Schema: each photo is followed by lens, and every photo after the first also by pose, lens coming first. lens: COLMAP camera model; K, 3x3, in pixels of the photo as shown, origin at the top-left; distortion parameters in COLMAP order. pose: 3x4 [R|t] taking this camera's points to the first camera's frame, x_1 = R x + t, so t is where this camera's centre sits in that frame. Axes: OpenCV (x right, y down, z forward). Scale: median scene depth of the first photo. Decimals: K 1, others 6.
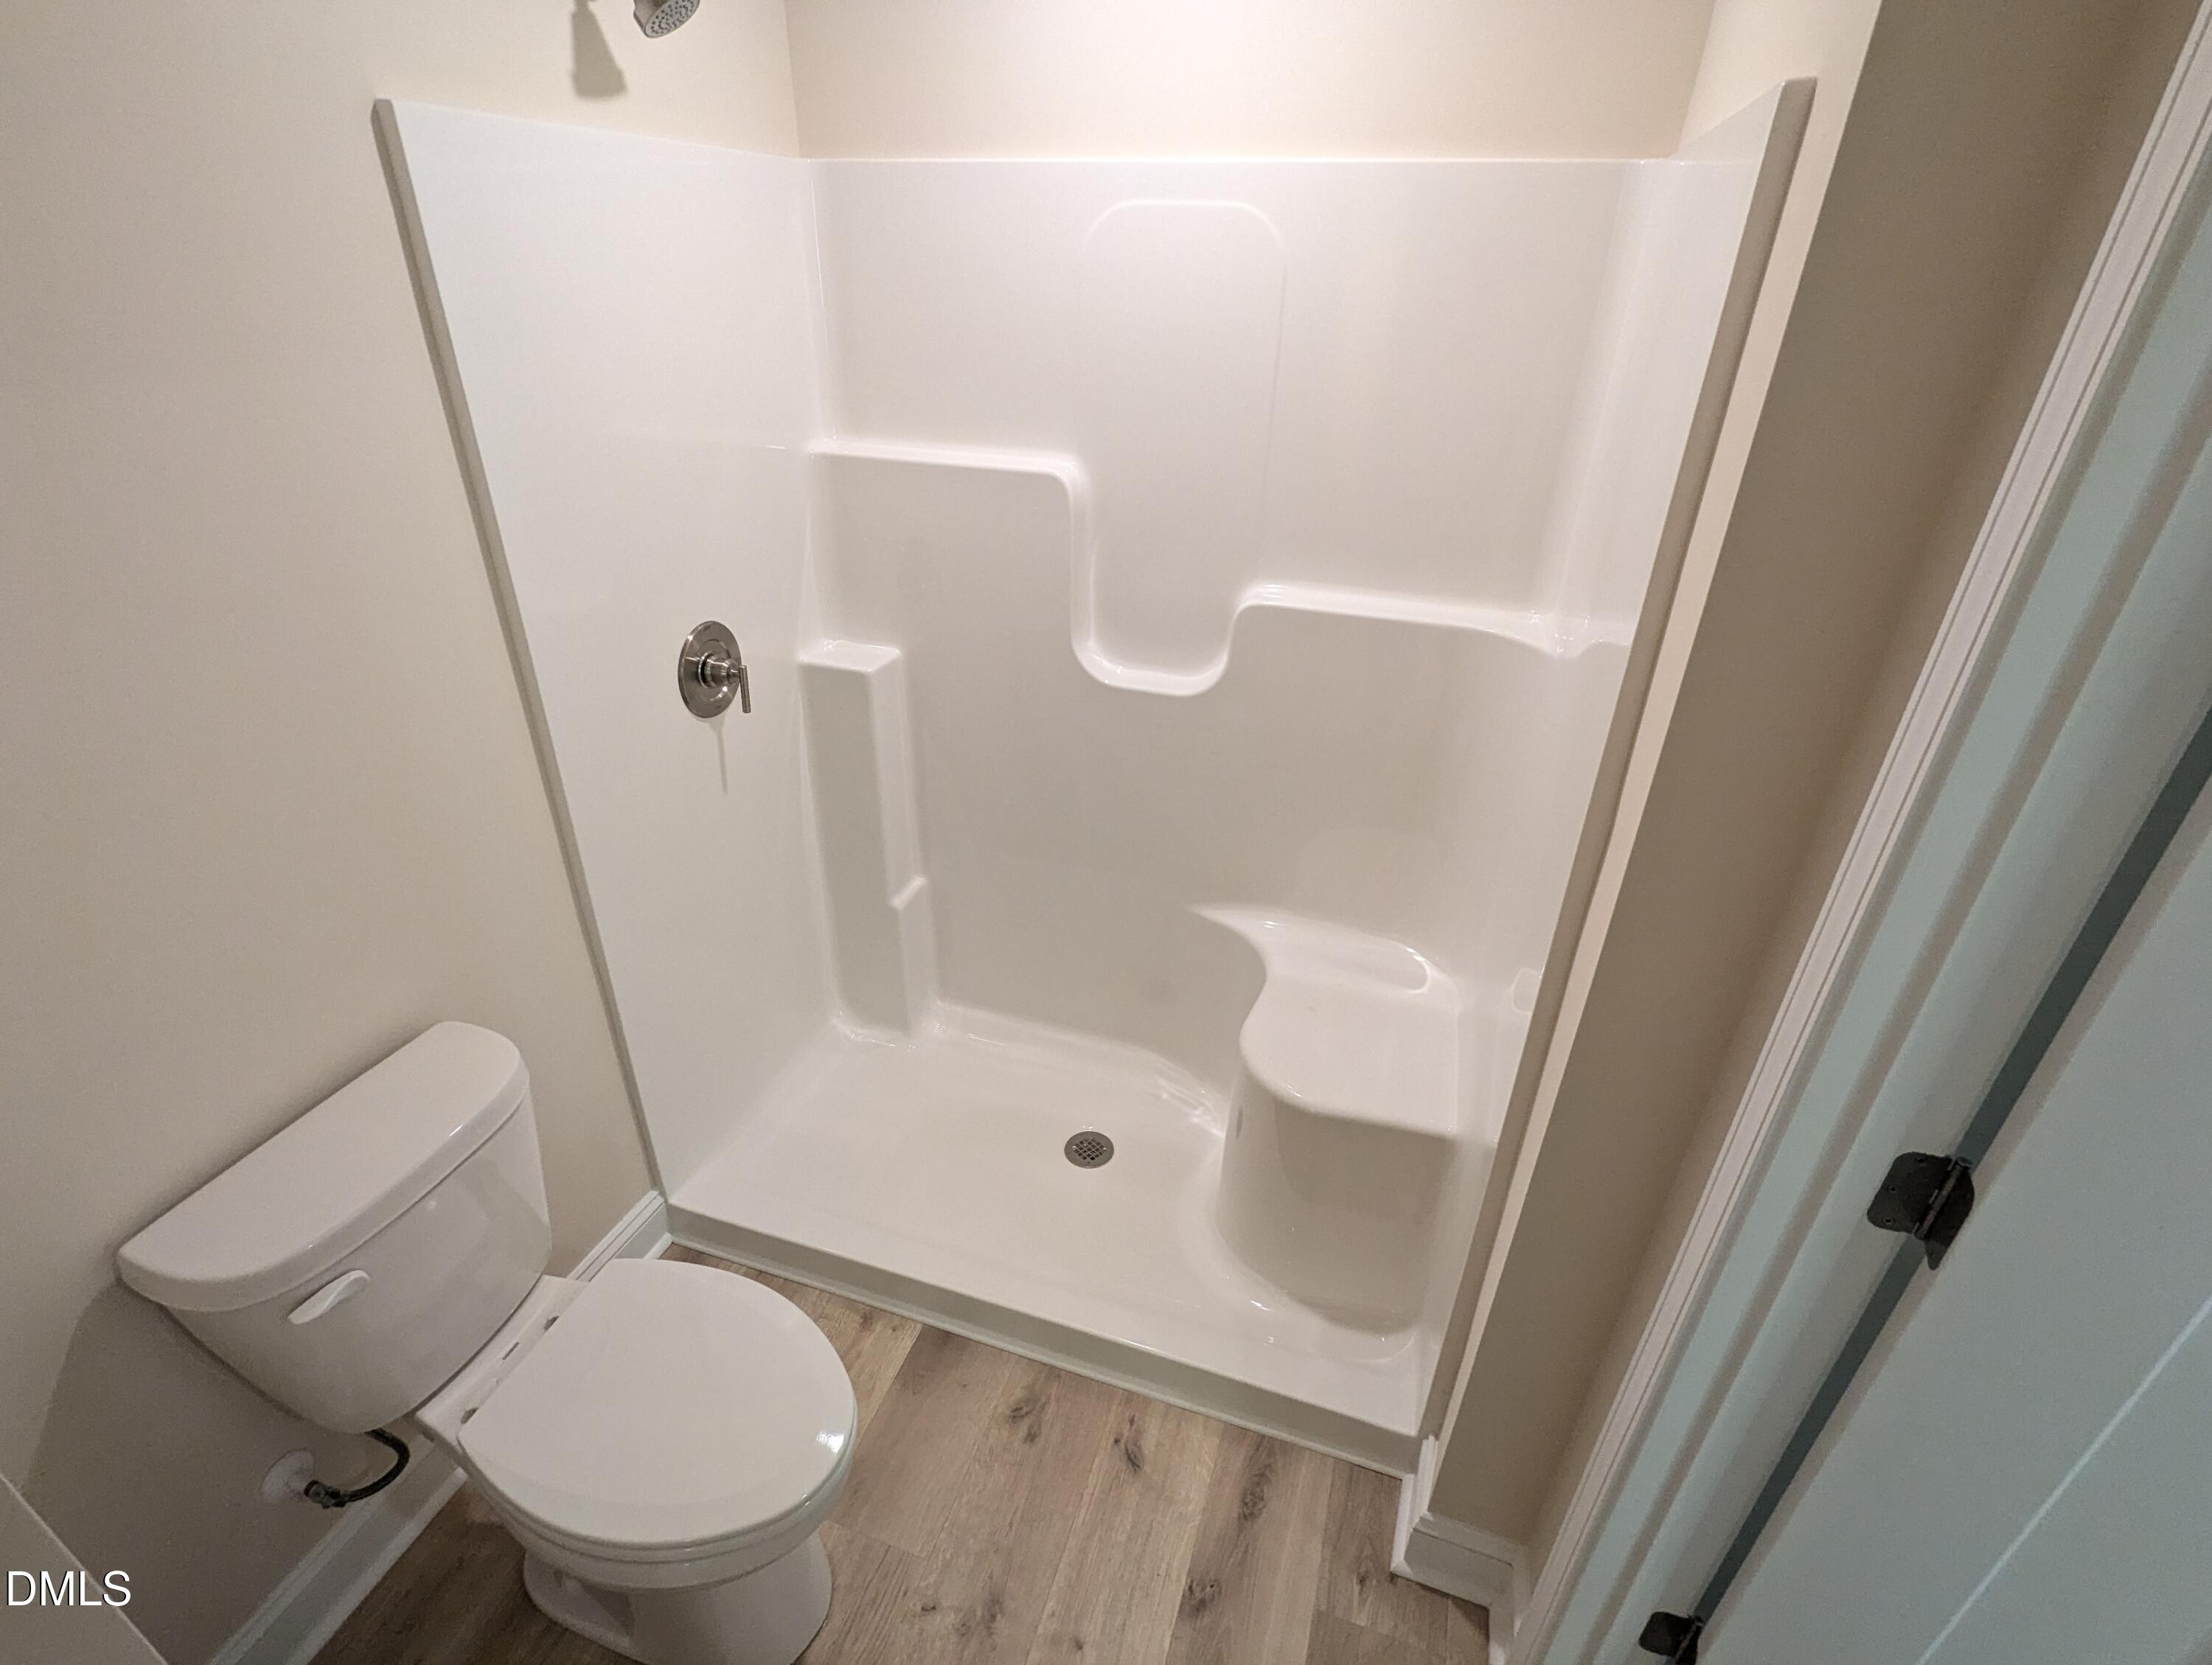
lens RADIAL K [[1059.0, 0, 1110.1], [0, 1059.0, 845.8], [0, 0, 1]] dist [0.002331, 0.001219]
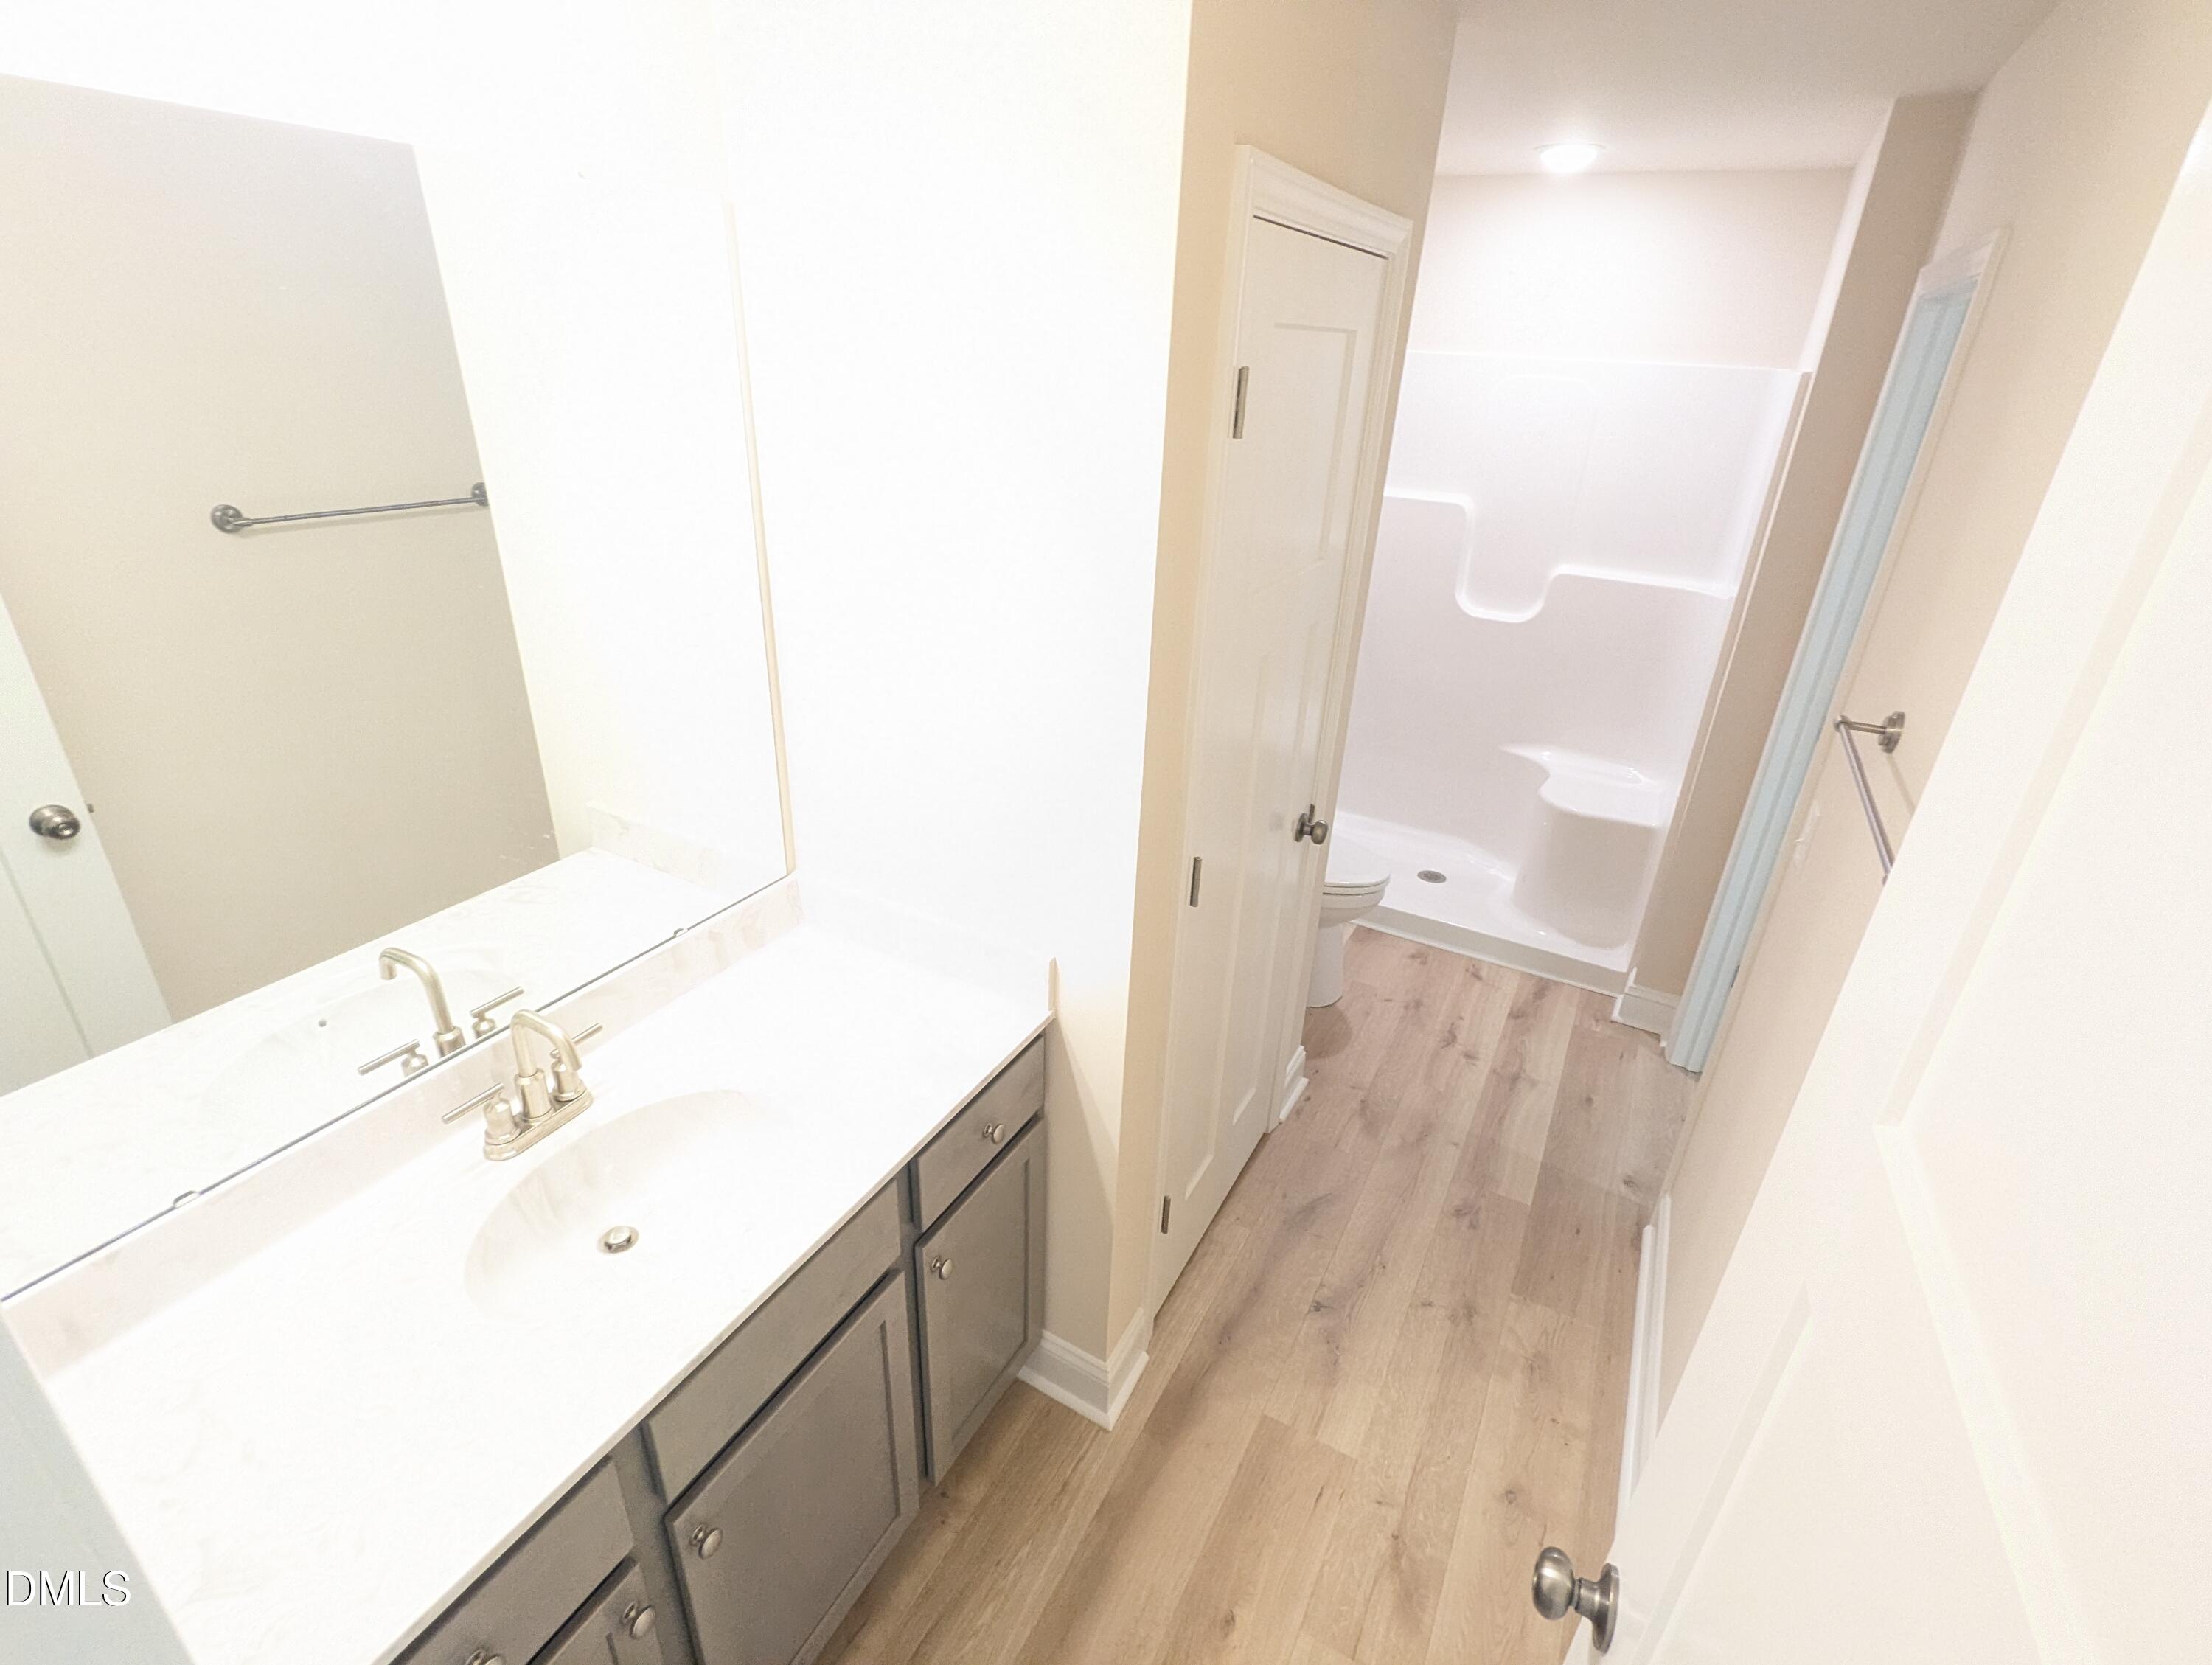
lens RADIAL K [[1059.0, 0, 1100.1], [0, 1059.0, 819.7], [0, 0, 1]] dist [0.002331, 0.001219]
pose [[0.984108, 0.086862, -0.154878, -0.385246], [-0.099559, 0.992110, -0.076190, 0.492936], [0.147038, 0.090398, 0.984991, -1.090373]]
